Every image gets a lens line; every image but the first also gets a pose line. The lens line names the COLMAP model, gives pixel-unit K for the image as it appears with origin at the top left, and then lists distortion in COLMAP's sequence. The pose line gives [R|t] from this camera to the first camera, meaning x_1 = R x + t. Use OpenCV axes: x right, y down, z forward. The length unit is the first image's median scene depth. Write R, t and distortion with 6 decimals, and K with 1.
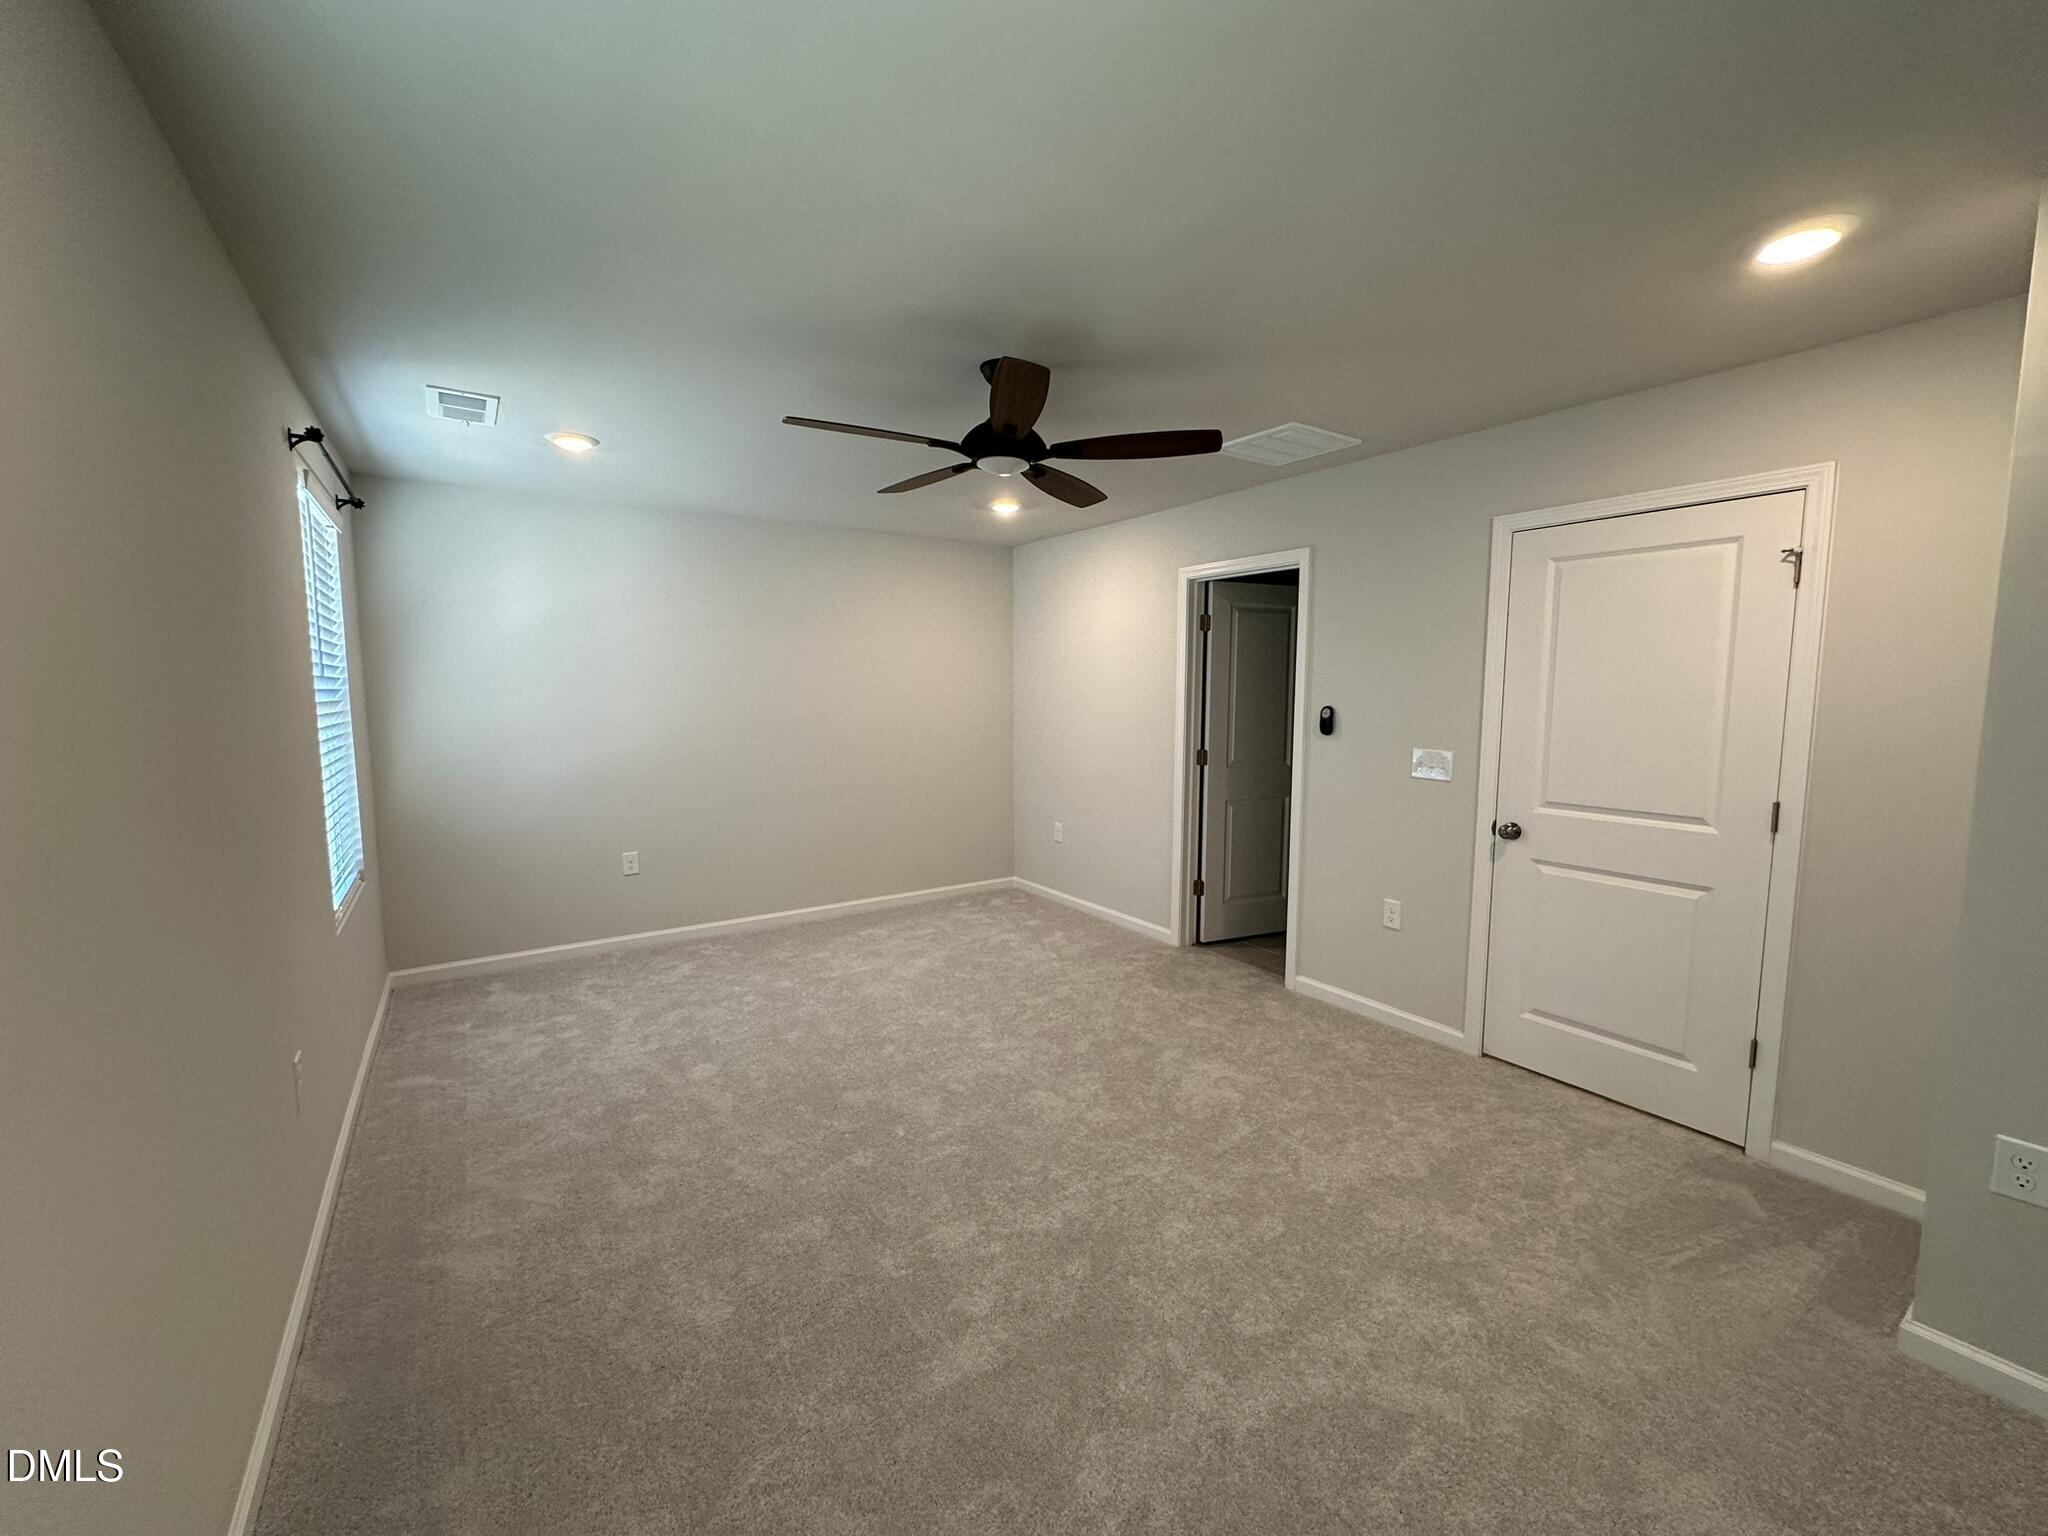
lens RADIAL K [[815.7, 0, 1031.9], [0, 815.7, 761.7], [0, 0, 1]] dist [-0.003954, 0.001706]
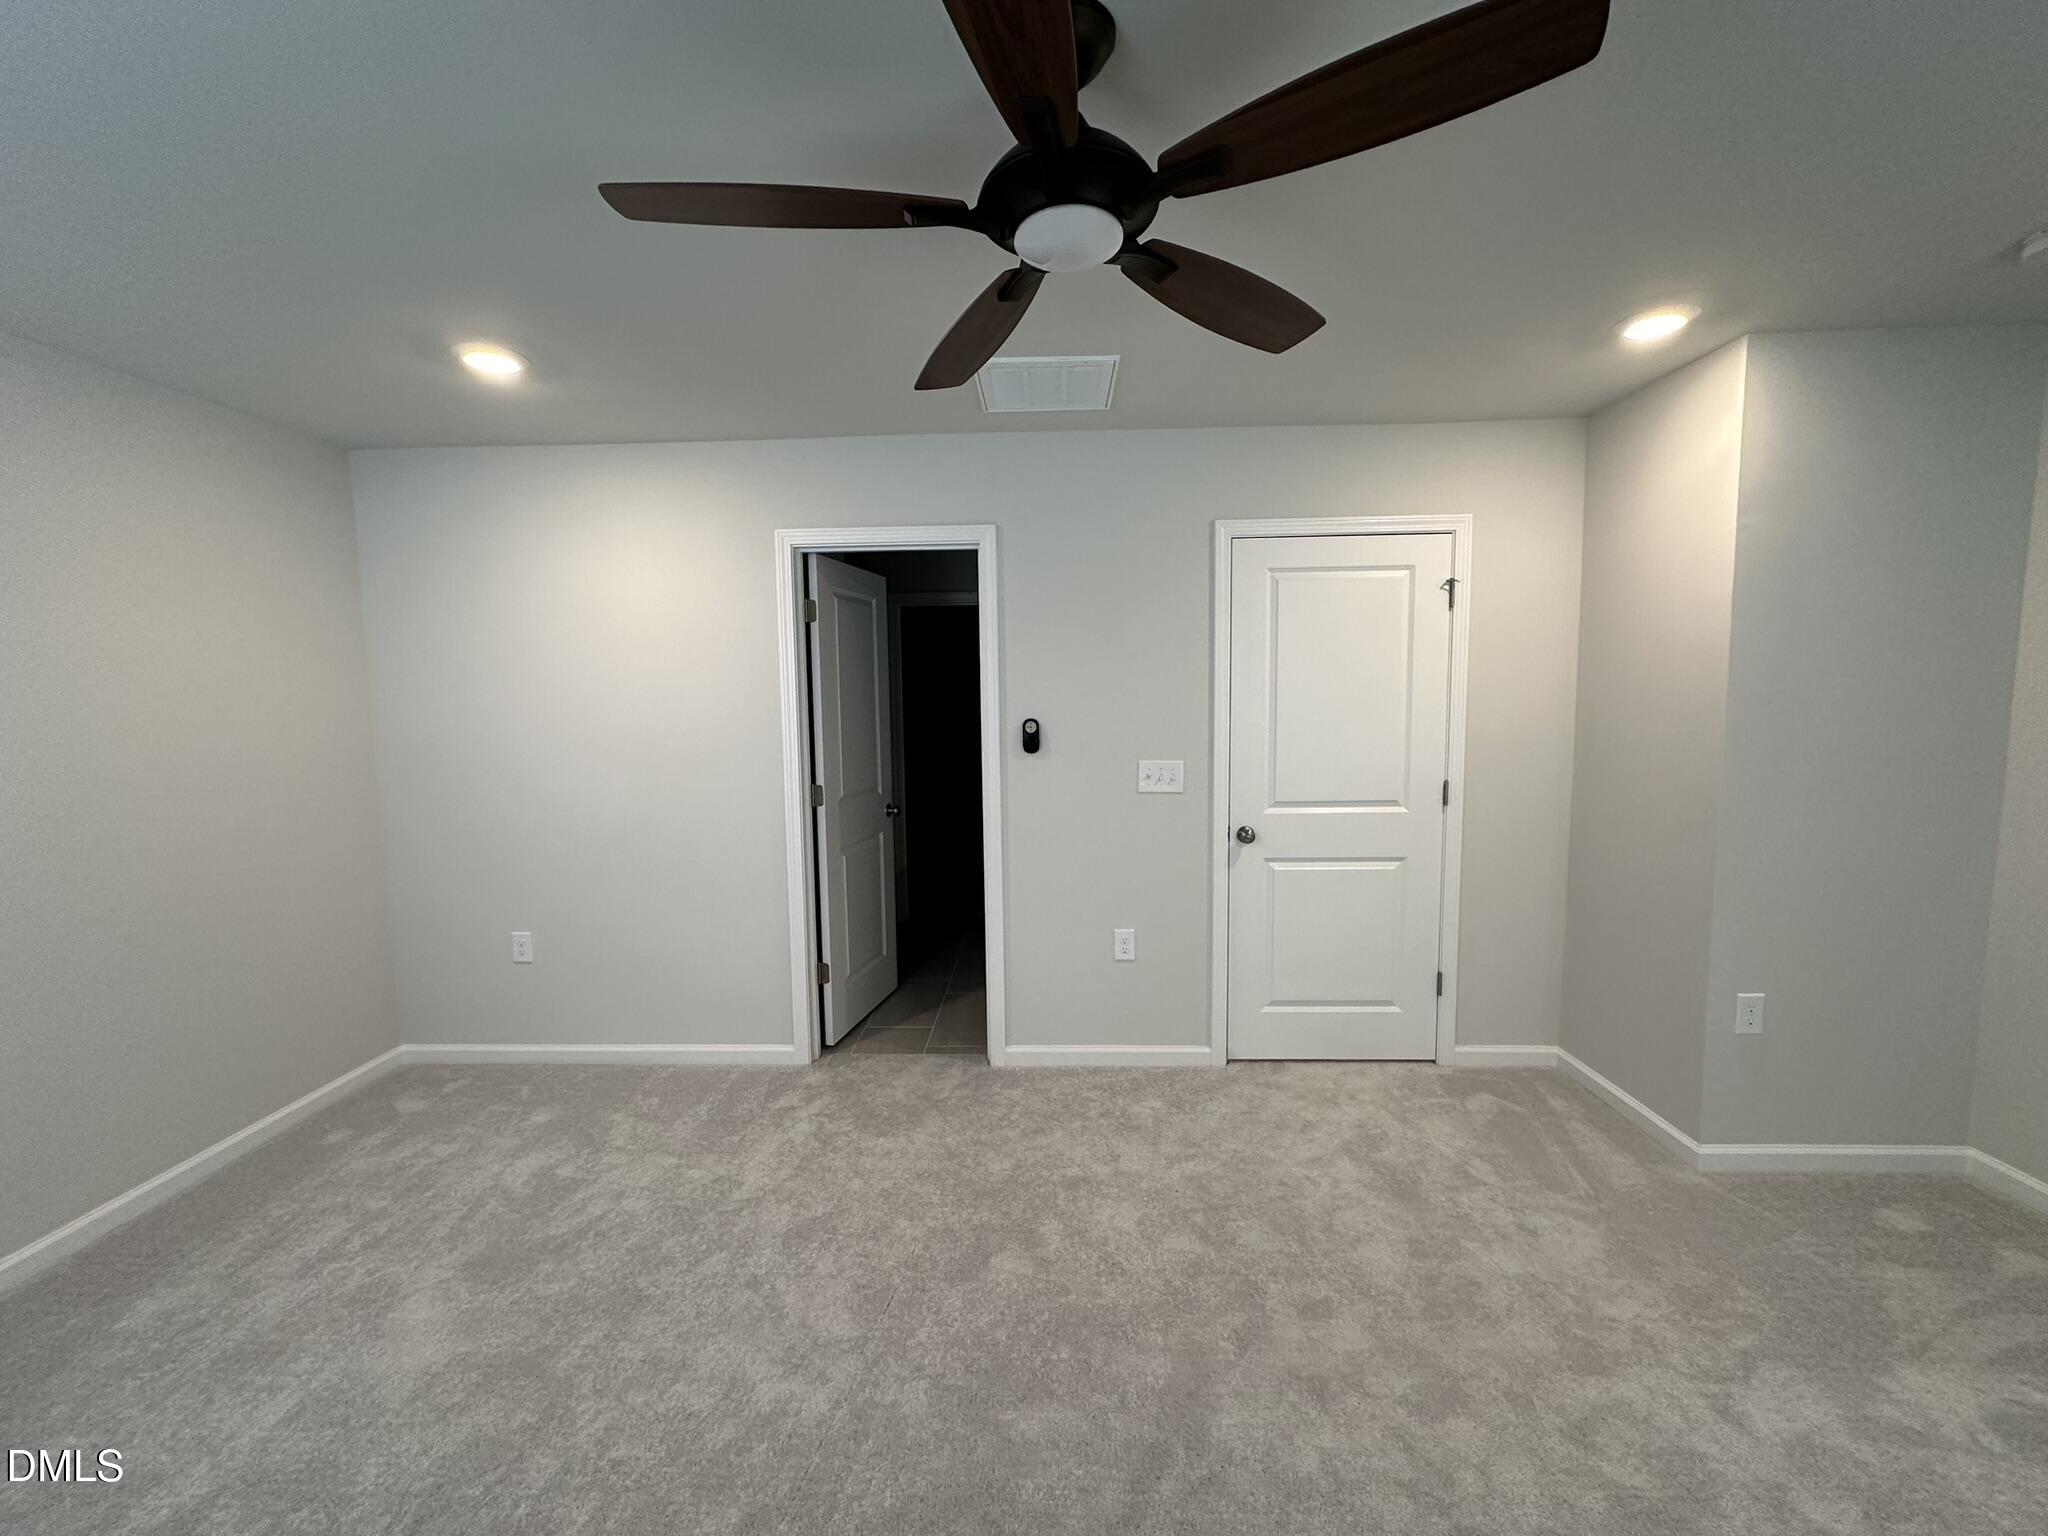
lens RADIAL K [[815.7, 0, 1020.3], [0, 815.7, 764.0], [0, 0, 1]] dist [-0.003954, 0.001706]
pose [[0.596881, -0.084479, 0.797870, -0.345089], [0.089772, 0.995229, 0.038217, -0.060214], [-0.797291, 0.048816, 0.601617, 0.554510]]
